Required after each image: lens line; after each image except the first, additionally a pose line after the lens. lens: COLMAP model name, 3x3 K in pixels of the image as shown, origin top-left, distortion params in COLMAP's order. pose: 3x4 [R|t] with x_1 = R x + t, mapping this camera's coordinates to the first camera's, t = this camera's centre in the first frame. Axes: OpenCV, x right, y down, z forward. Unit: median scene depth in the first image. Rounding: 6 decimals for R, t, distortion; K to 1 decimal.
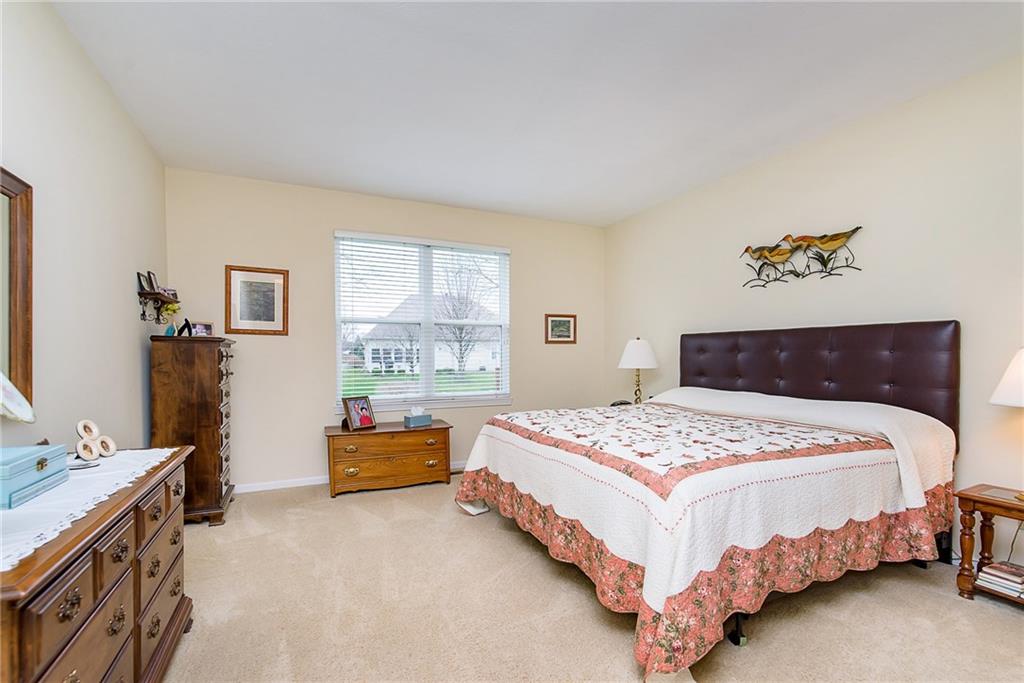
lens RADIAL K [[445.9, 0, 512.0], [0, 445.9, 341.5], [0, 0, 1]] dist [-0.002090, 0.000131]
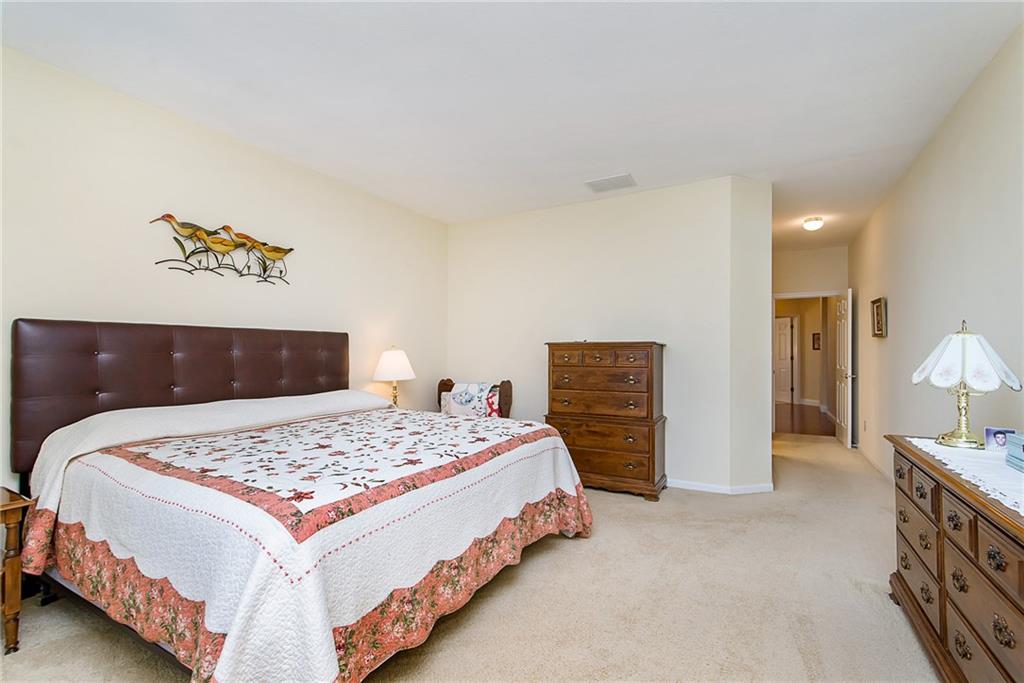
lens RADIAL K [[445.9, 0, 512.0], [0, 445.9, 341.5], [0, 0, 1]] dist [-0.002090, 0.000131]
pose [[-0.578219, 0.017536, 0.815693, -0.480471], [-0.019206, 0.999199, -0.035096, 0.020789], [-0.815656, -0.035959, -0.577419, 1.087340]]
